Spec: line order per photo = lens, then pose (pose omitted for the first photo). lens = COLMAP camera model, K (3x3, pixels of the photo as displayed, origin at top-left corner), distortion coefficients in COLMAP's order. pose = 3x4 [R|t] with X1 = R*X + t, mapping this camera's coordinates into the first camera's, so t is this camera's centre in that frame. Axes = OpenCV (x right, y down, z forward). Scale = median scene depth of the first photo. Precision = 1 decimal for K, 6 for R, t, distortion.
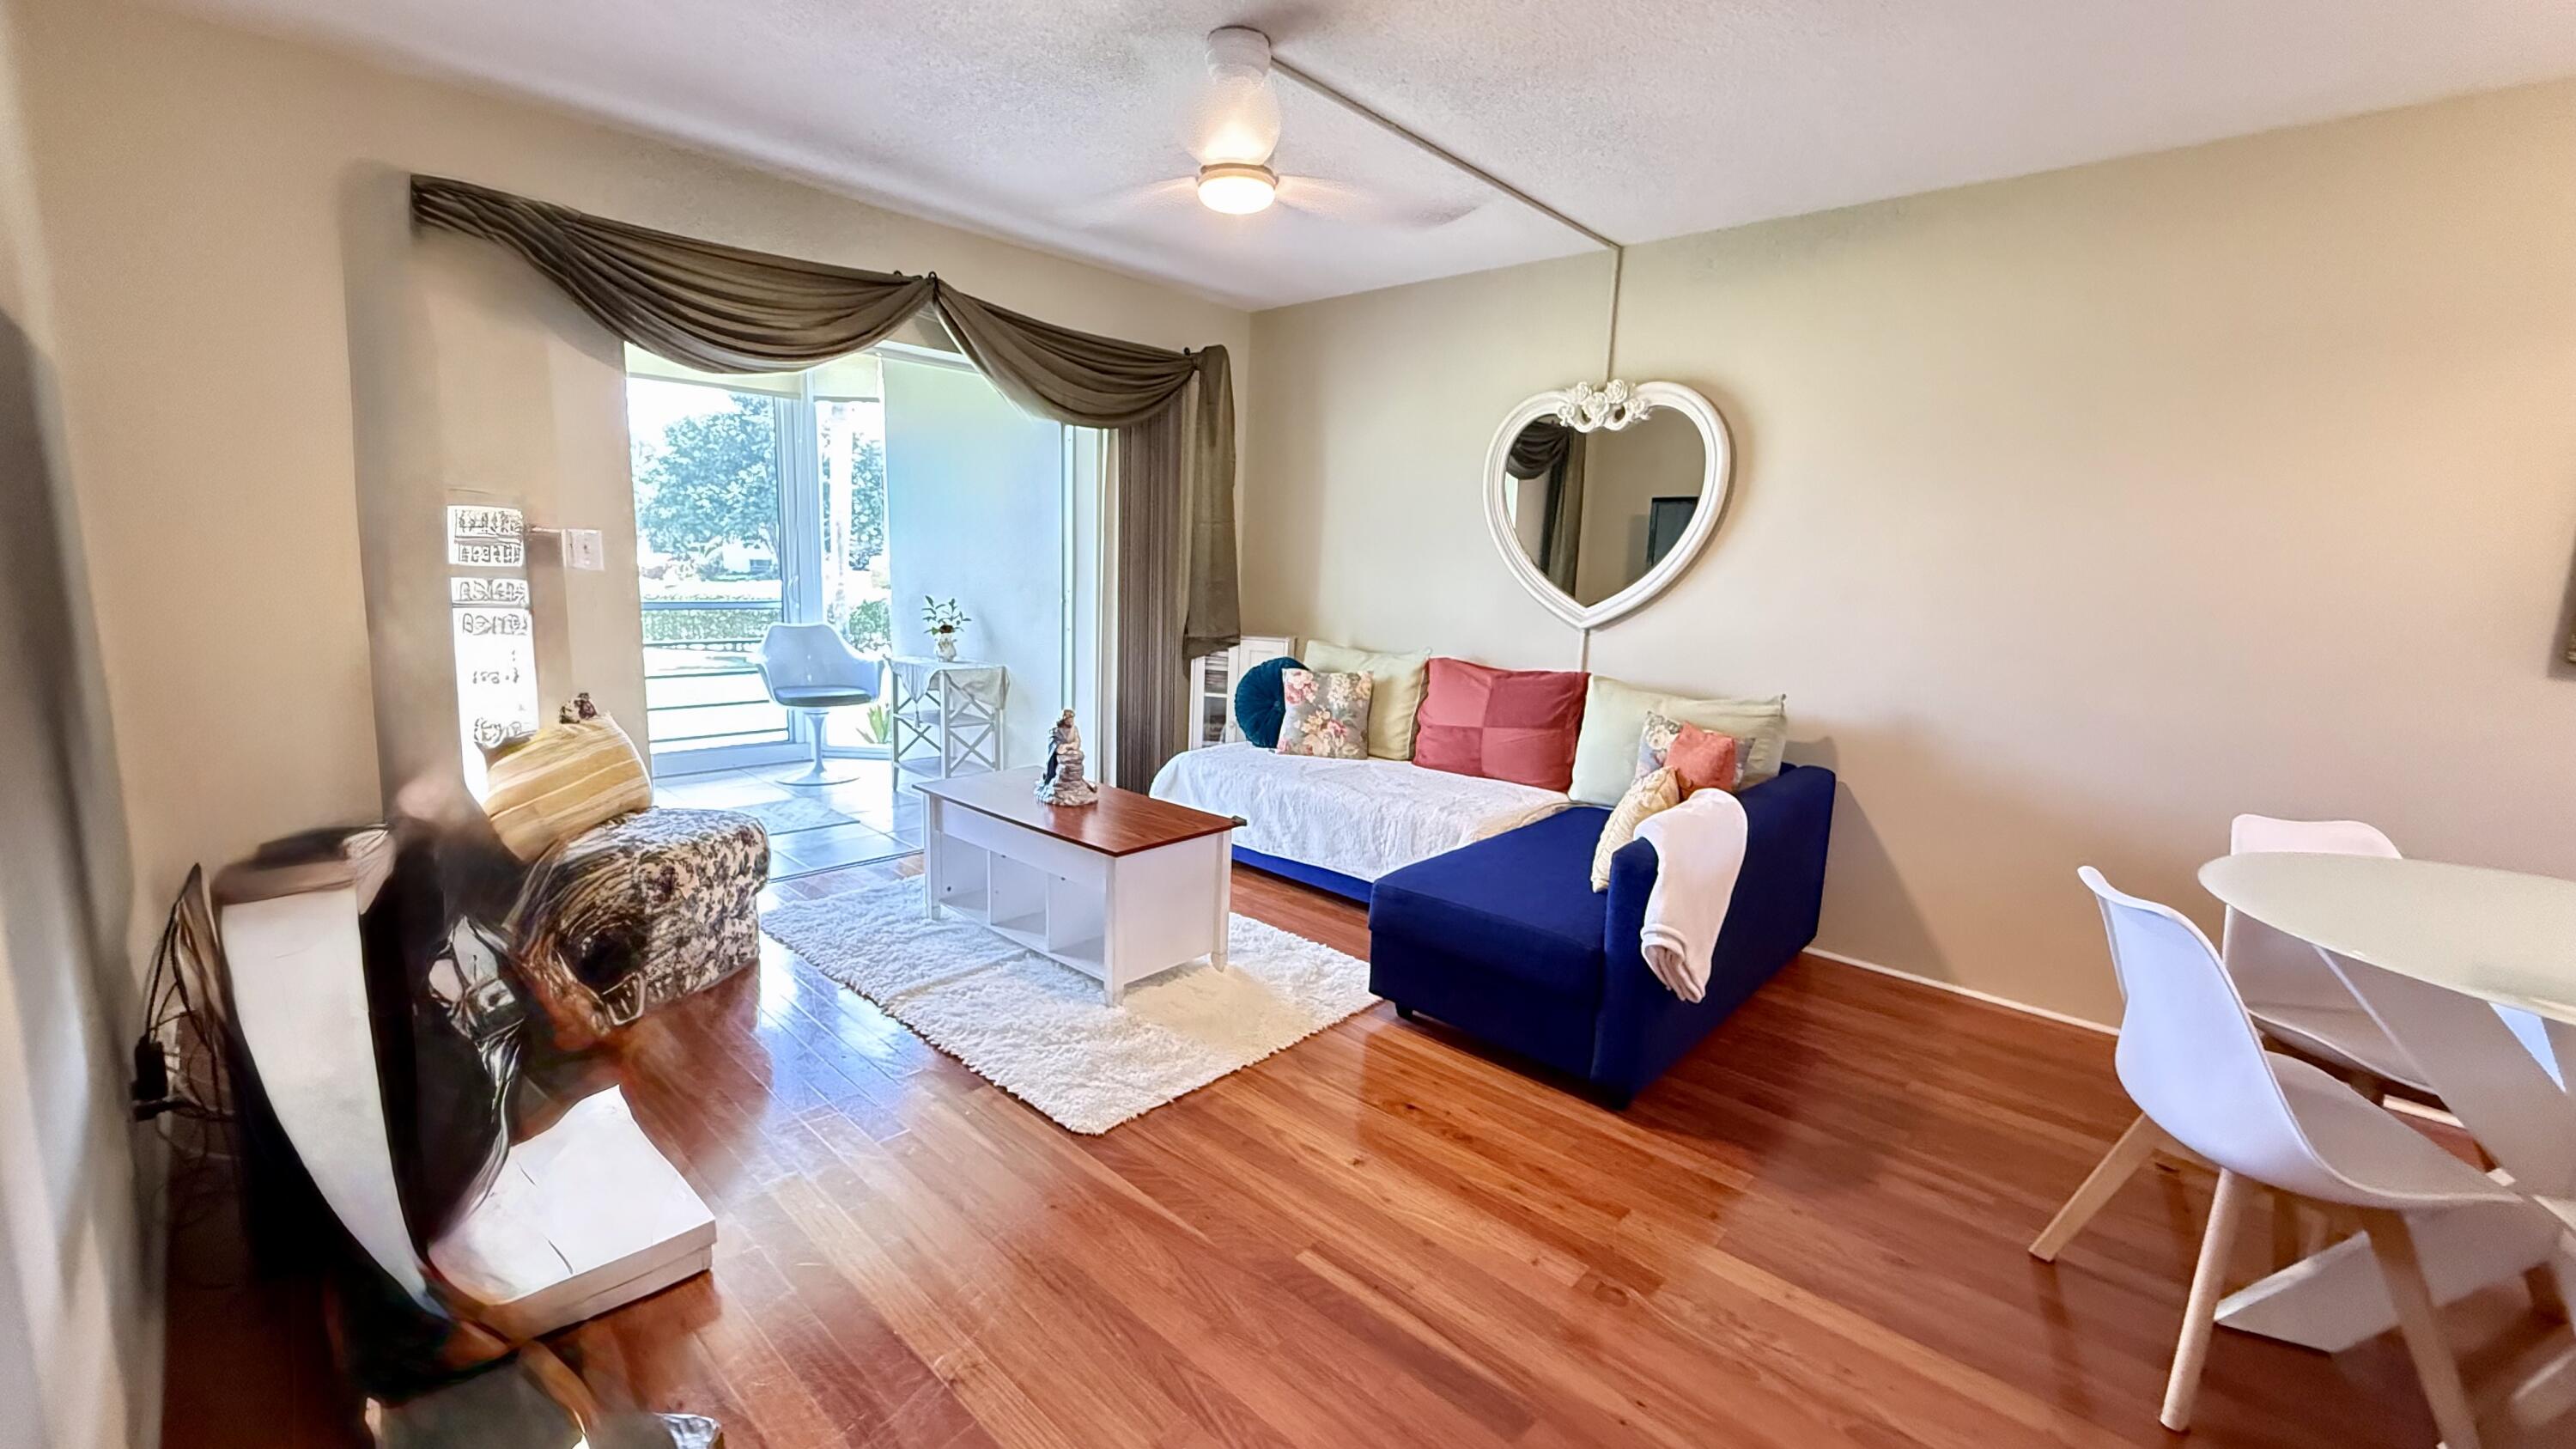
lens RADIAL K [[1027.6, 0, 1285.2], [0, 1027.6, 724.3], [0, 0, 1]] dist [0.000114, 0.000258]
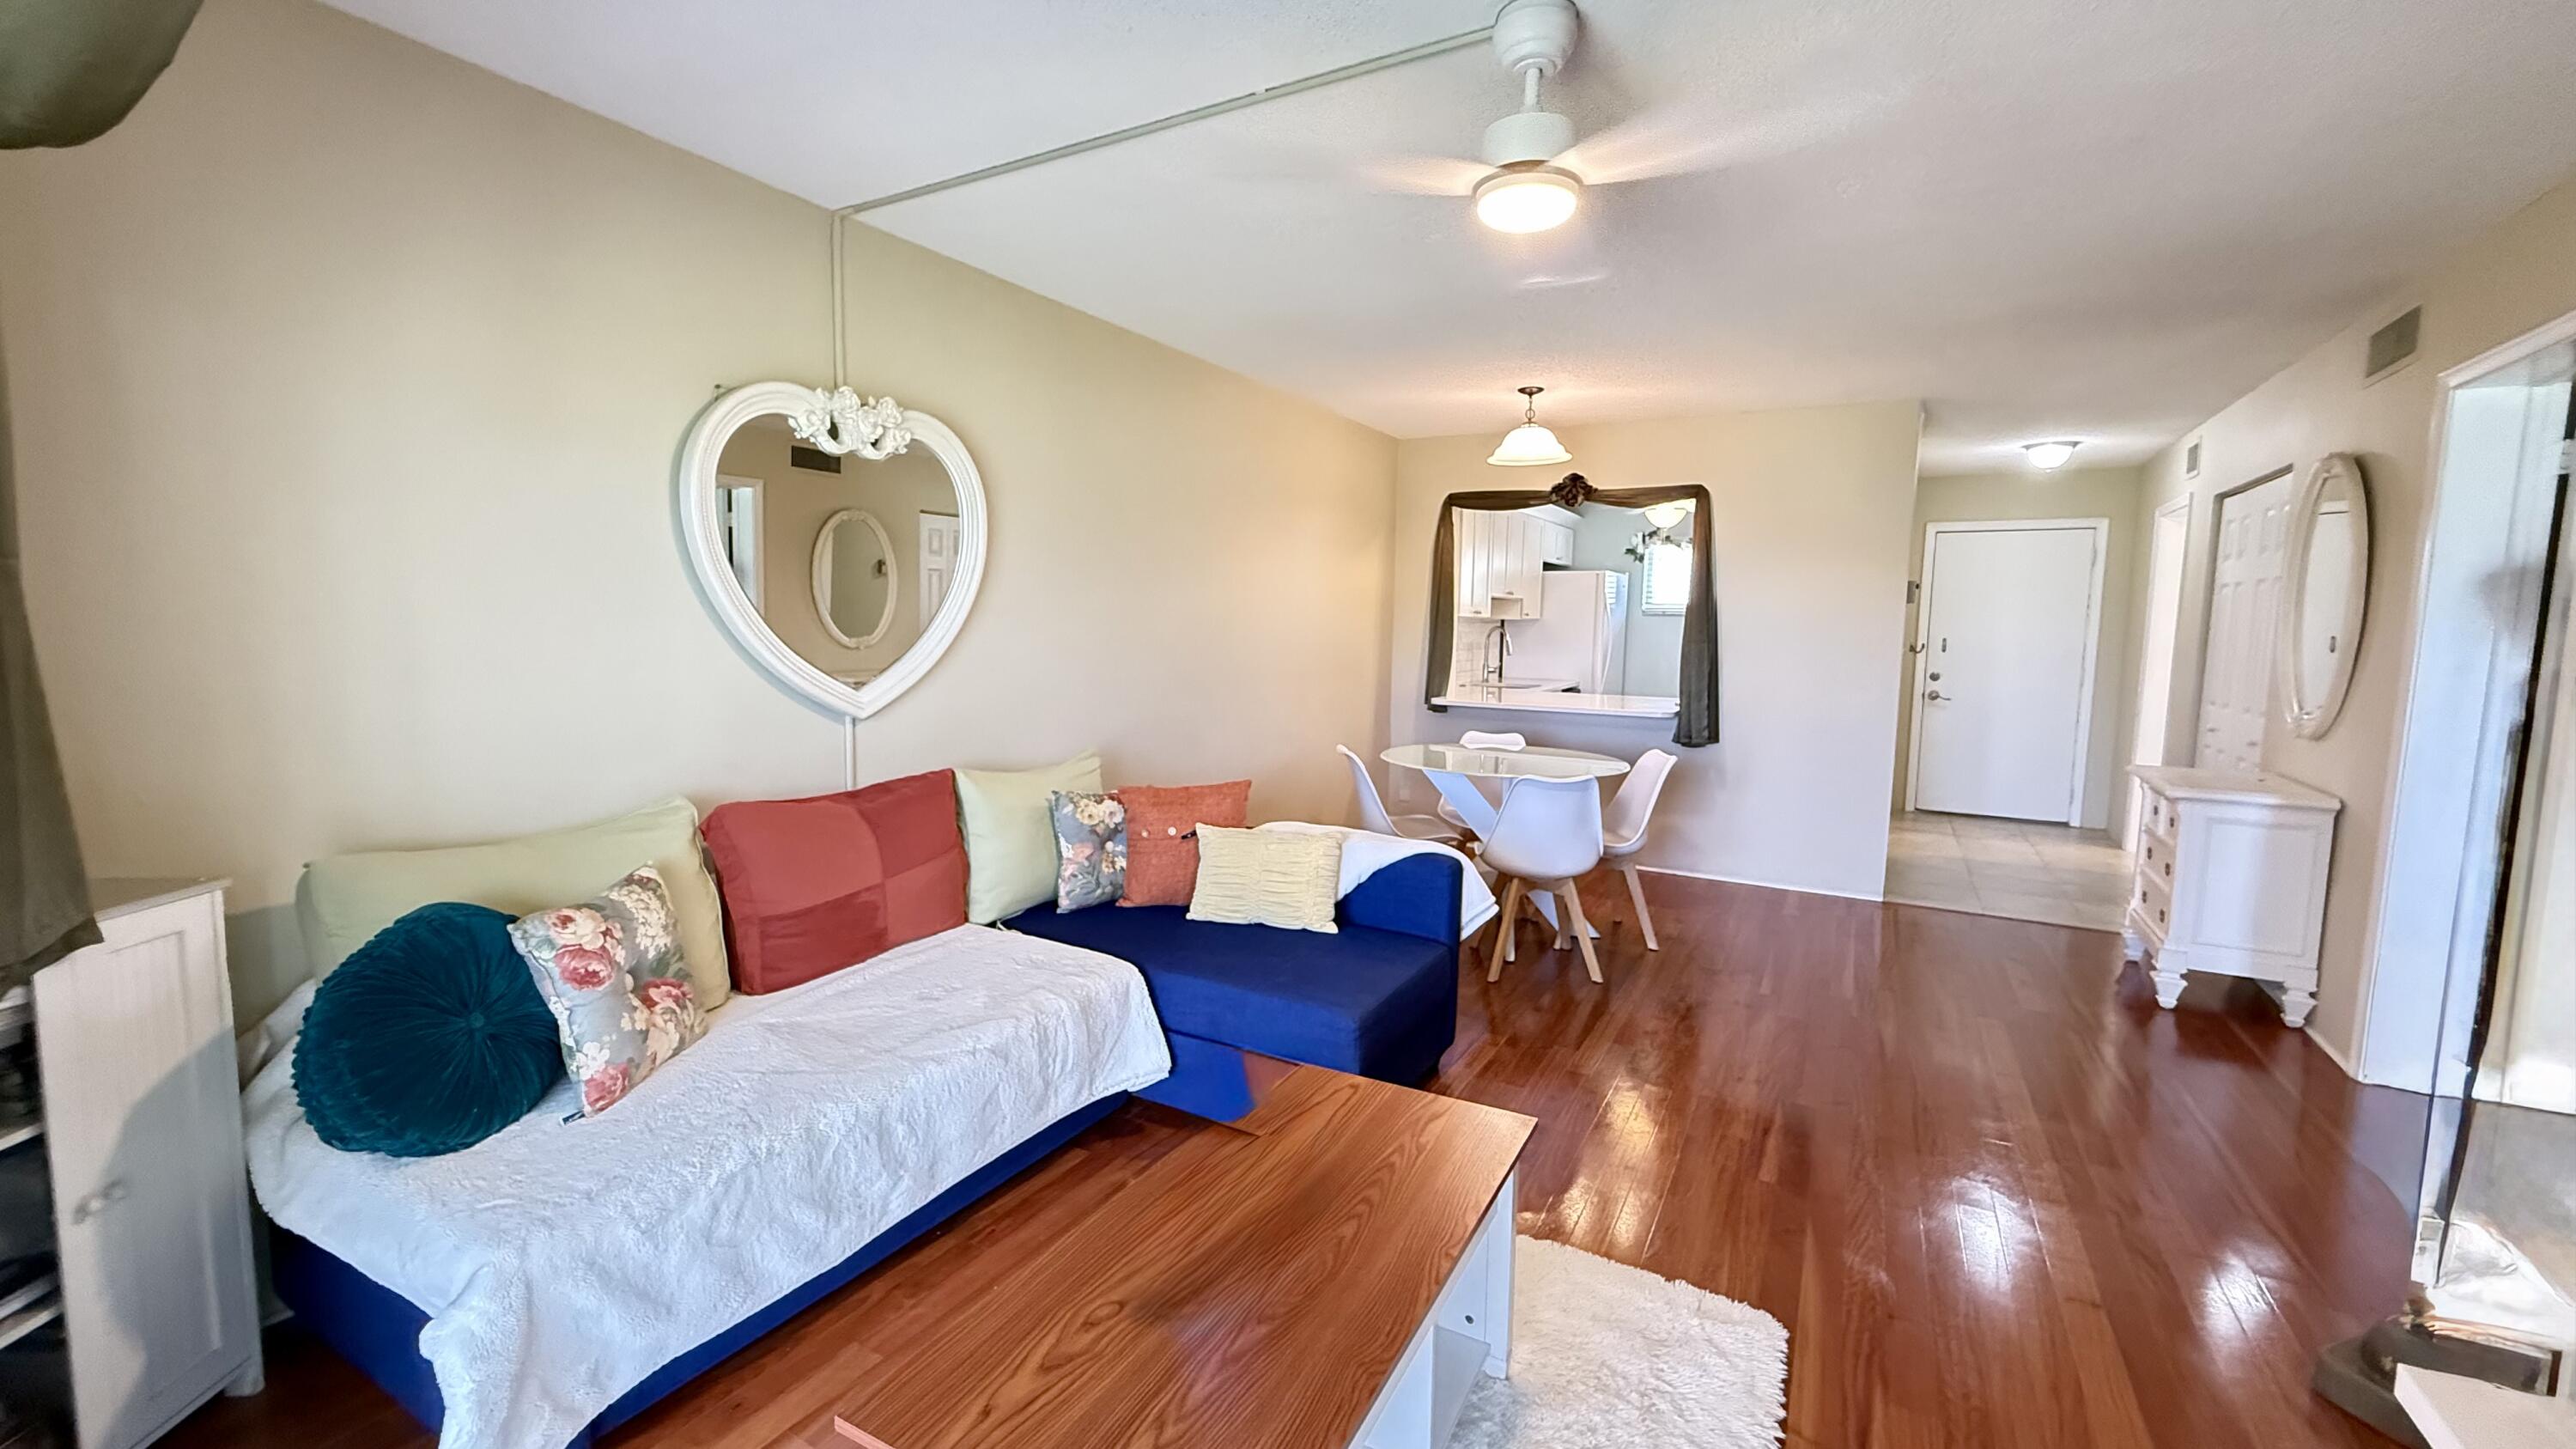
lens RADIAL K [[1027.6, 0, 1287.2], [0, 1027.6, 727.8], [0, 0, 1]] dist [0.000114, 0.000258]
pose [[-0.225224, -0.146226, 0.963272, -0.610600], [0.133662, 0.974689, 0.179211, -0.218777], [-0.965095, 0.169115, -0.199978, 1.041618]]
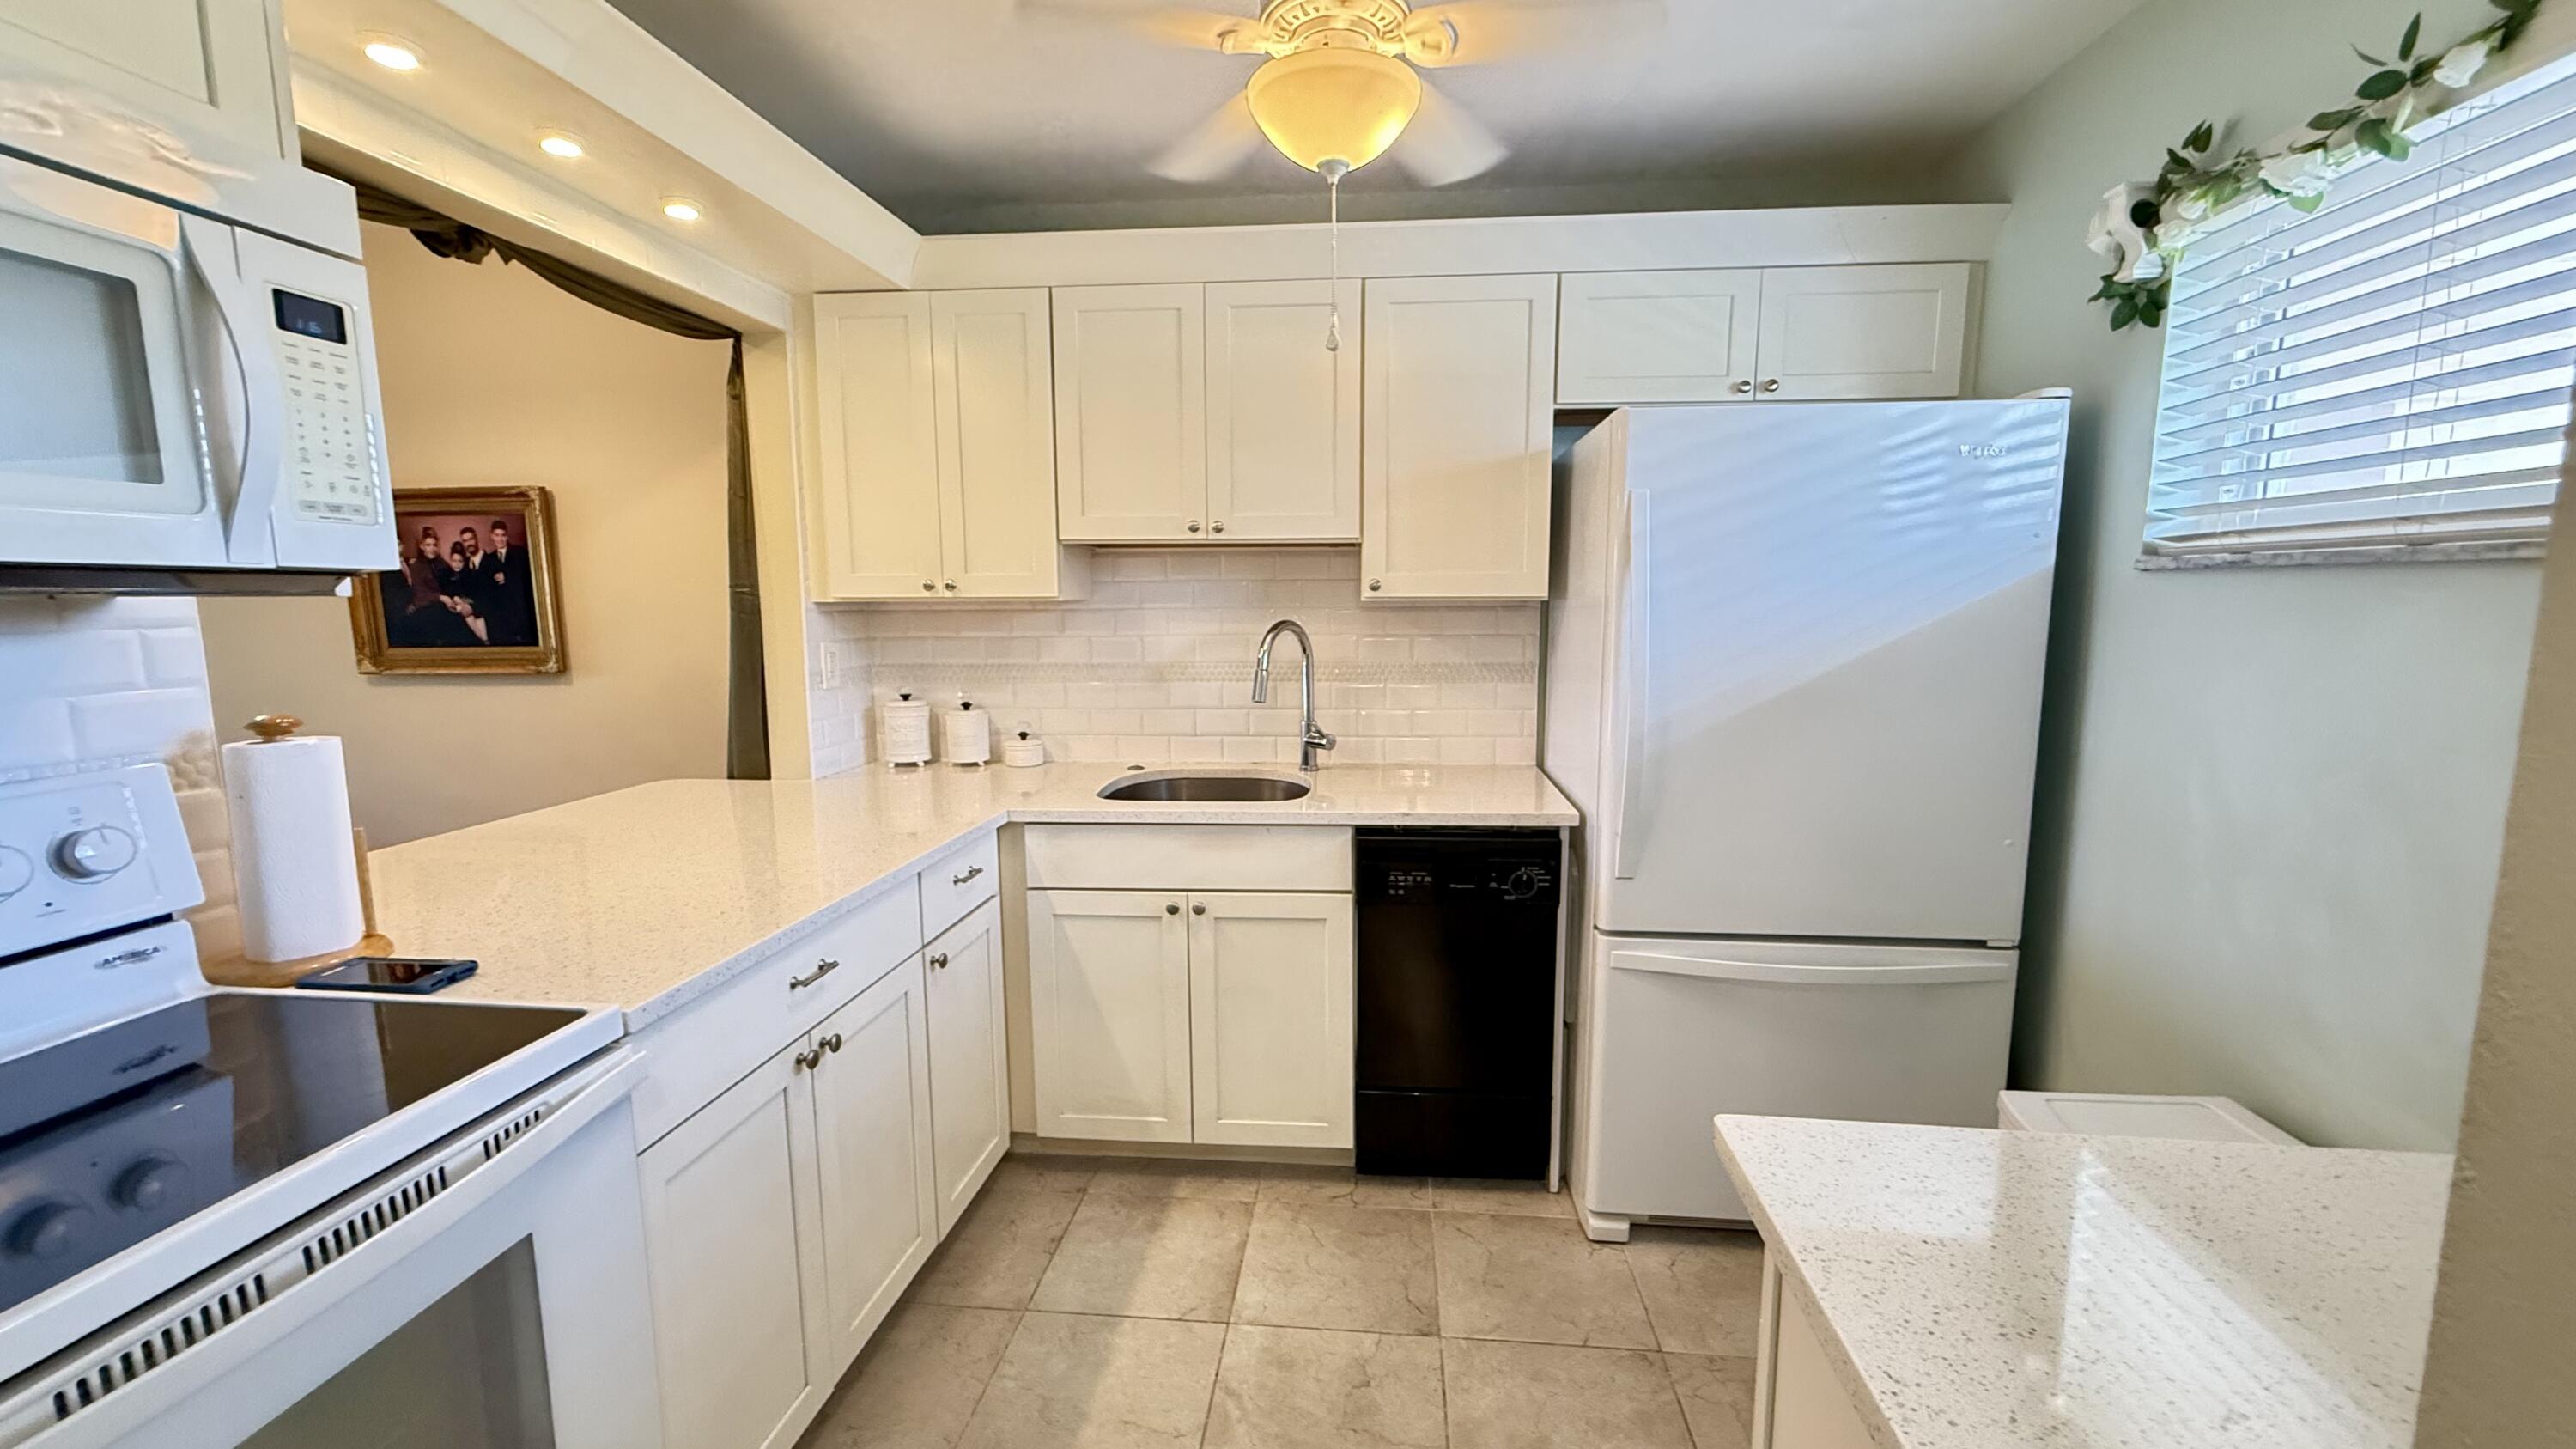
lens RADIAL K [[1027.6, 0, 1285.6], [0, 1027.6, 725.5], [0, 0, 1]] dist [0.000114, 0.000258]
pose [[0.793638, -0.117922, 0.596853, 1.016091], [0.133234, 0.990910, 0.018615, 0.102419], [-0.593622, 0.064748, 0.802135, -0.568031]]
